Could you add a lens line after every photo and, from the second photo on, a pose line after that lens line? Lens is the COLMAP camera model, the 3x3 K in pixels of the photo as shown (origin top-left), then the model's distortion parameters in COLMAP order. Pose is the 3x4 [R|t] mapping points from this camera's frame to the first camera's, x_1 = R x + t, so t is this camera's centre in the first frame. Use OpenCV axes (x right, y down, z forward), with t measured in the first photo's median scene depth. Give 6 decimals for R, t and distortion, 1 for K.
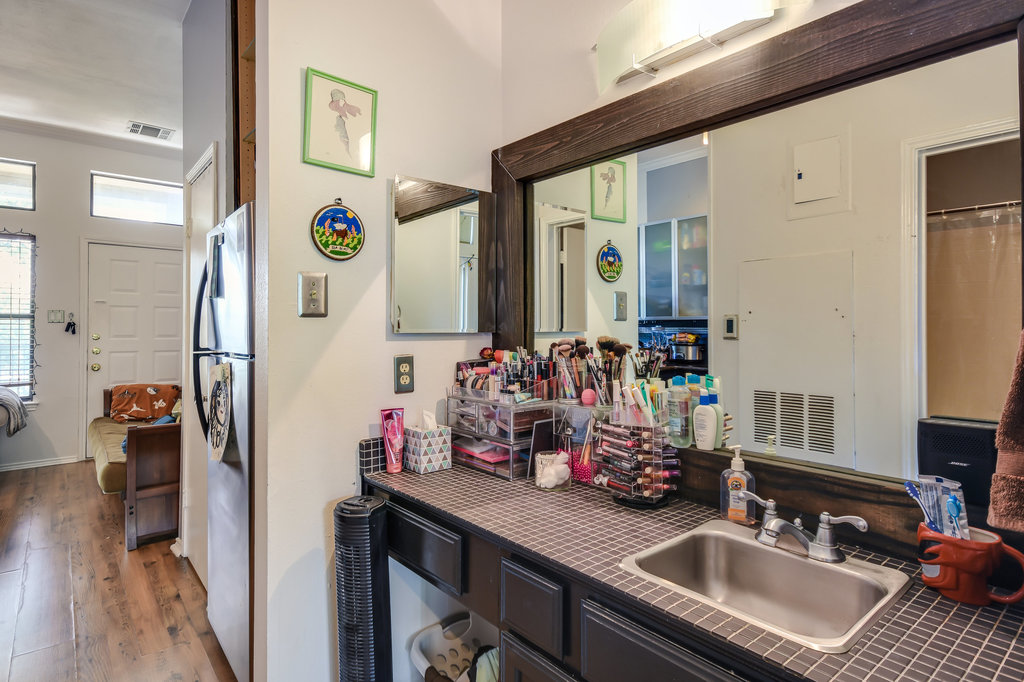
lens RADIAL K [[539.3, 0, 514.3], [0, 539.3, 326.5], [0, 0, 1]] dist [0.028106, -0.019972]
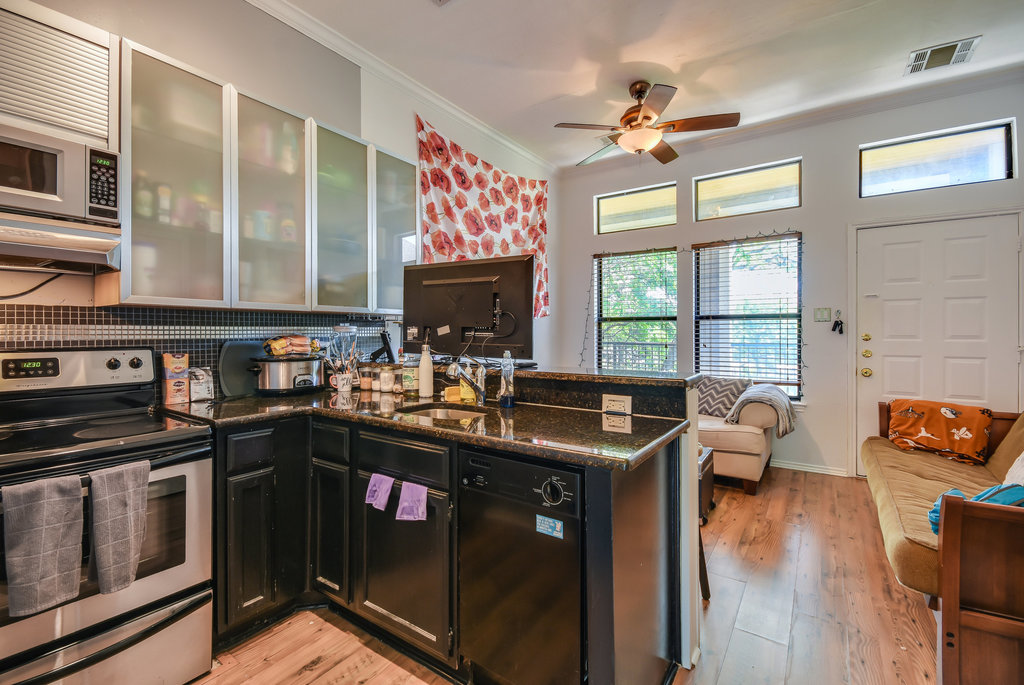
lens RADIAL K [[459.4, 0, 506.2], [0, 459.4, 327.0], [0, 0, 1]] dist [0.020966, -0.000101]
pose [[0.271823, -0.008463, -0.962310, -0.228522], [0.005257, 0.999959, -0.007310, 0.005469], [0.962333, -0.003072, 0.271857, 0.268228]]
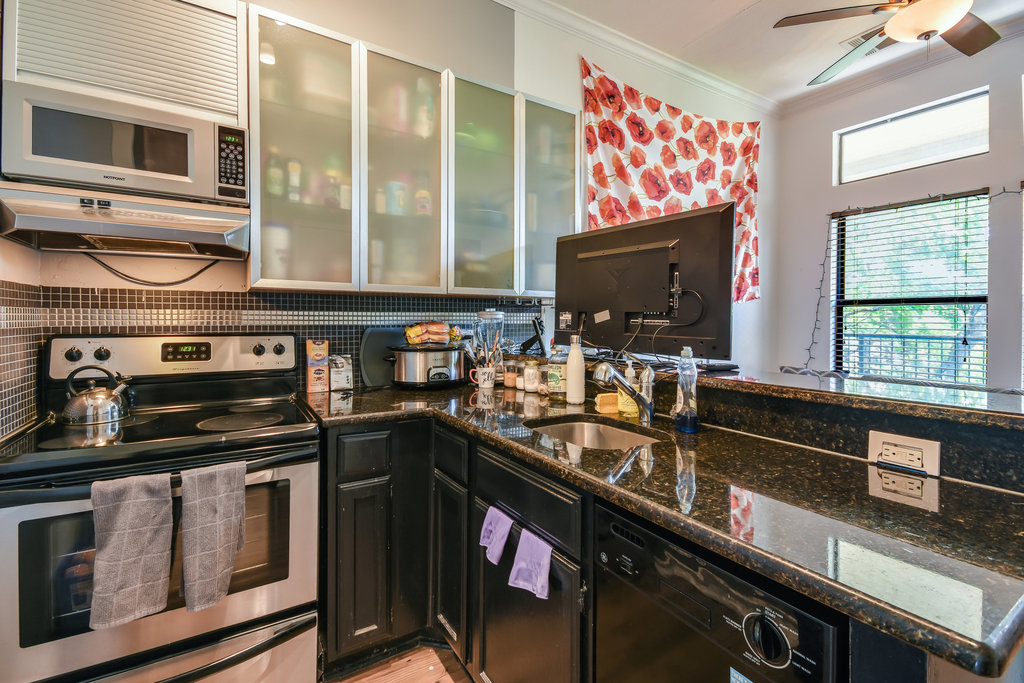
lens RADIAL K [[459.4, 0, 506.2], [0, 459.4, 326.0], [0, 0, 1]] dist [0.020966, -0.000101]
pose [[-0.131555, 0.015685, -0.991185, -0.306248], [0.002724, 0.999877, 0.015461, 0.006436], [0.991305, -0.000666, -0.131582, 0.298036]]
